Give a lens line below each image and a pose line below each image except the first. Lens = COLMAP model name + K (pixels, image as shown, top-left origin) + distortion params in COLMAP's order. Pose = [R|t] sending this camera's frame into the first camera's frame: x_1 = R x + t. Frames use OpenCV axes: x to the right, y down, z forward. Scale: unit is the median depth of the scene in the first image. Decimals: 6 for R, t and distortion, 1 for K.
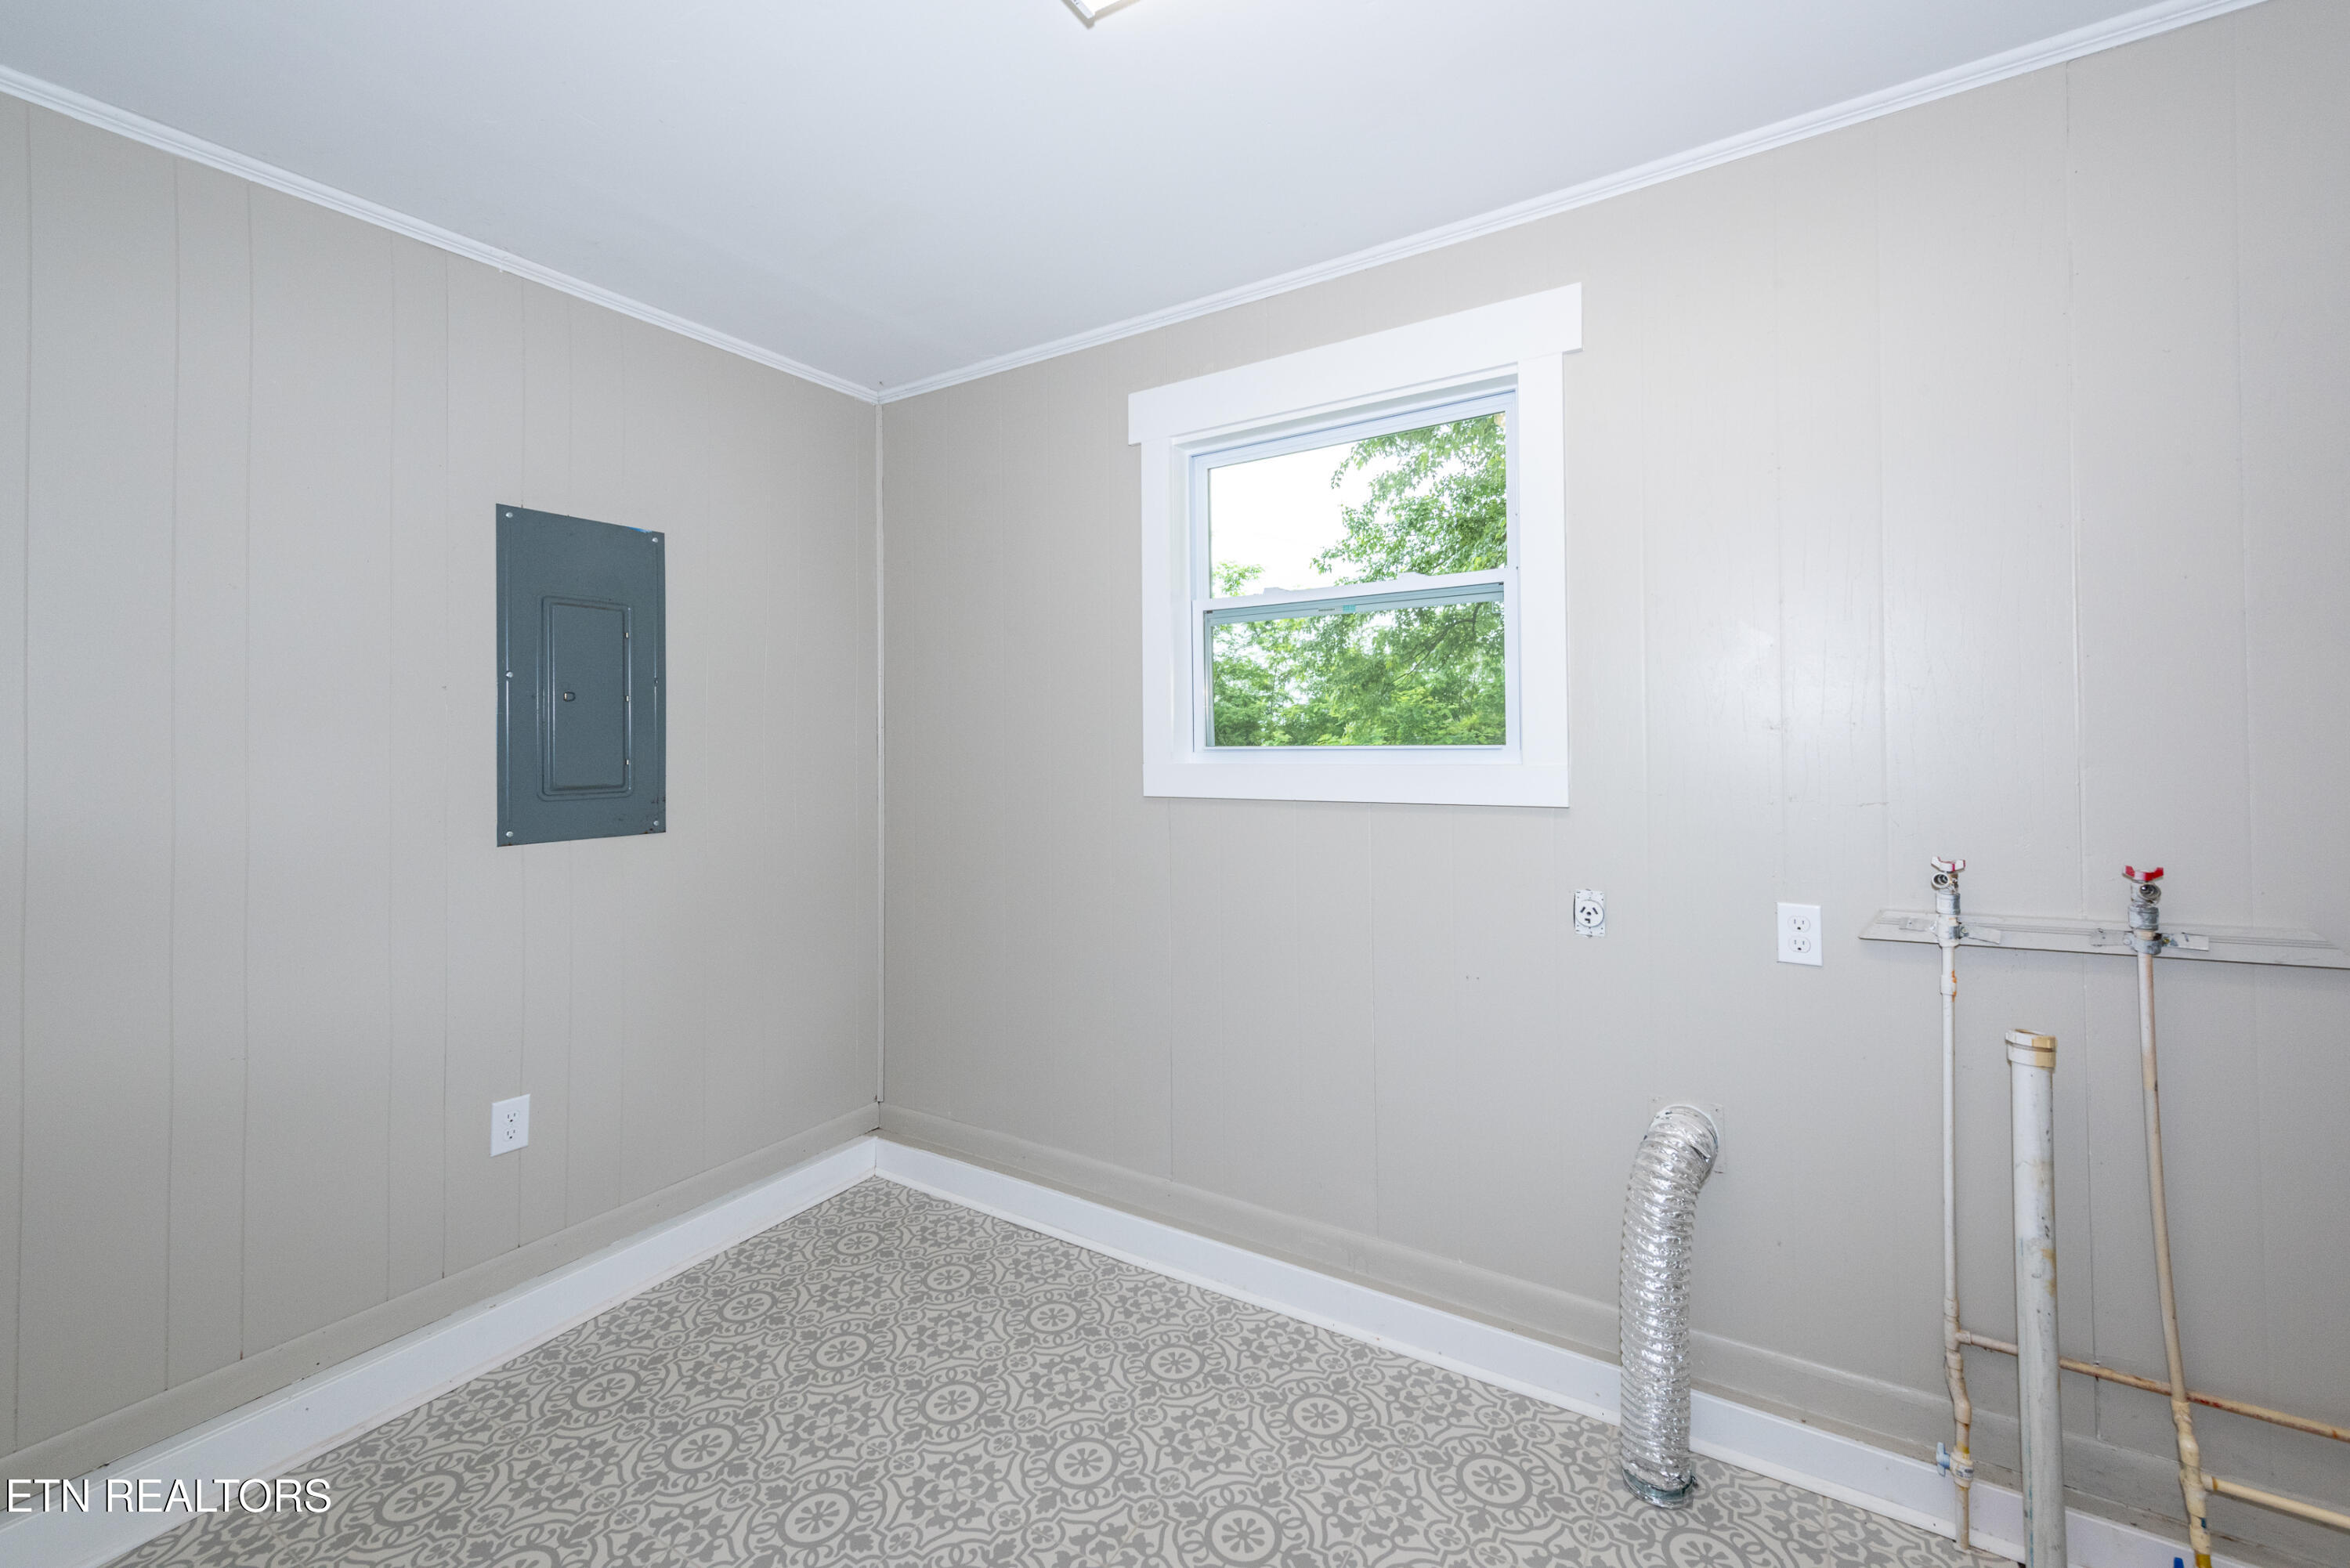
lens RADIAL K [[965.5, 0, 1187.3], [0, 965.5, 764.9], [0, 0, 1]] dist [0.022213, -0.005010]
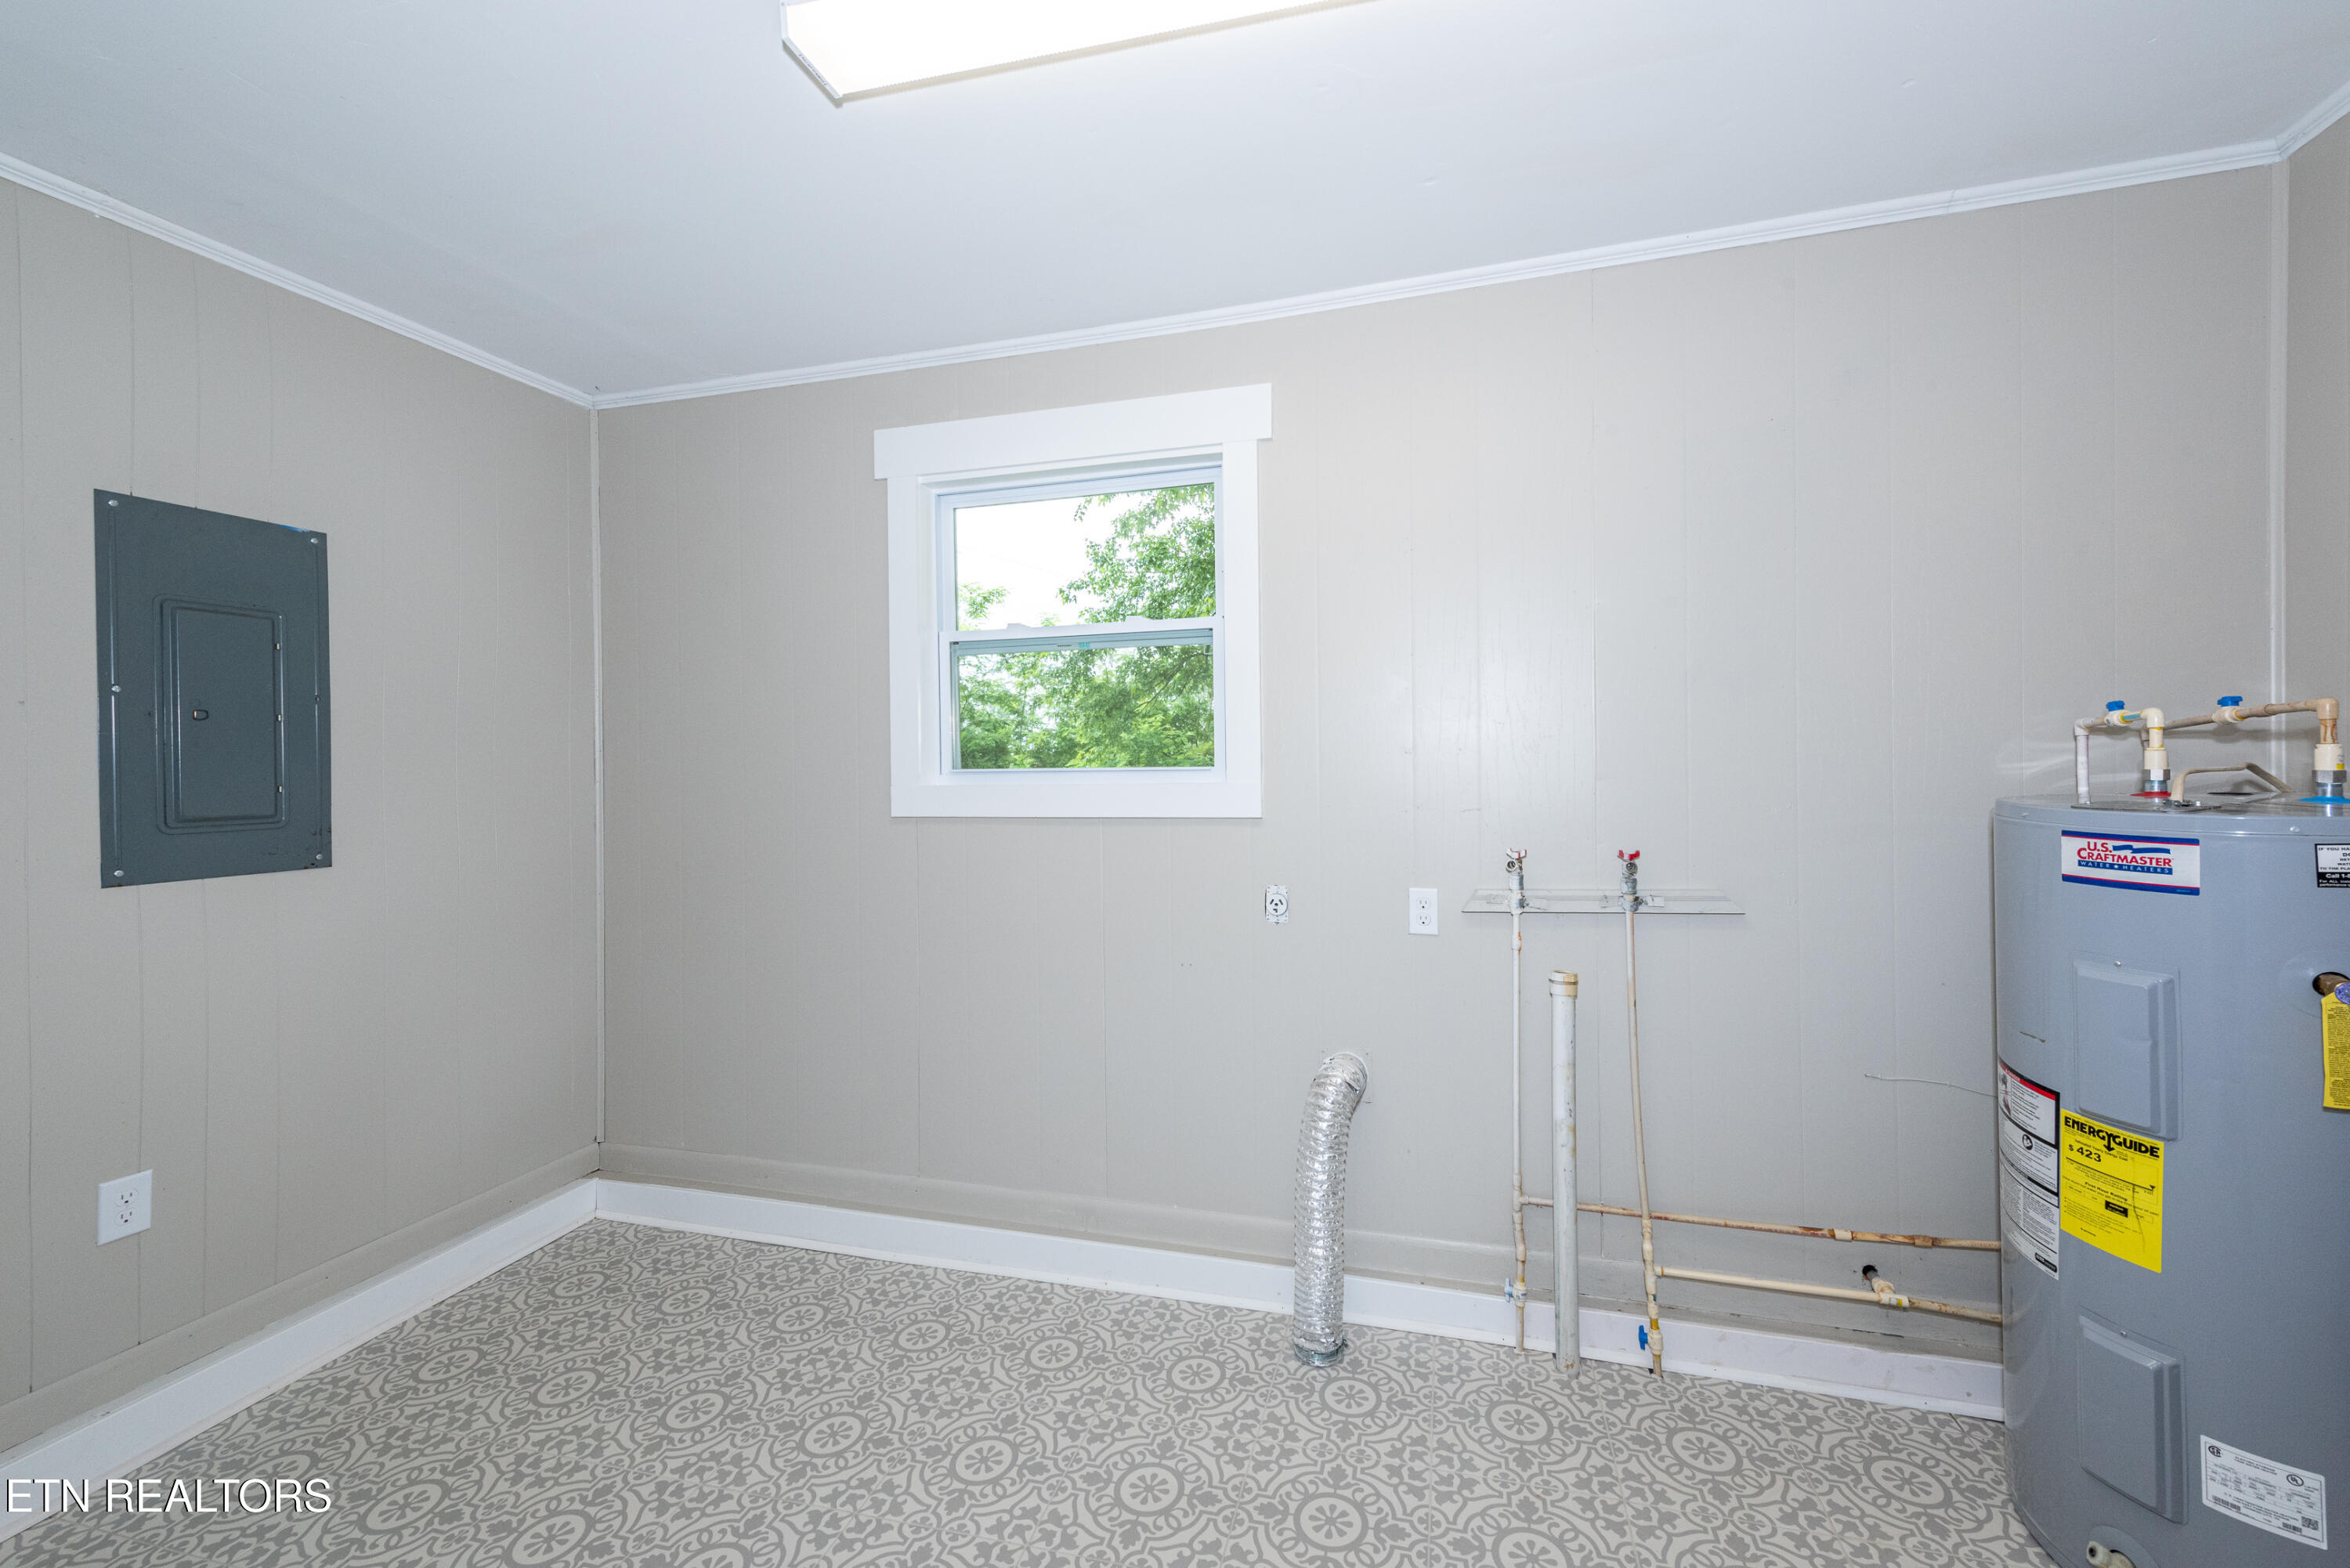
lens RADIAL K [[965.5, 0, 1187.3], [0, 965.5, 764.9], [0, 0, 1]] dist [0.022213, -0.005010]
pose [[0.967311, -0.001639, 0.253589, -0.000596], [0.008174, 0.999661, -0.024718, 0.006307], [-0.253463, 0.025983, 0.966996, -0.127959]]
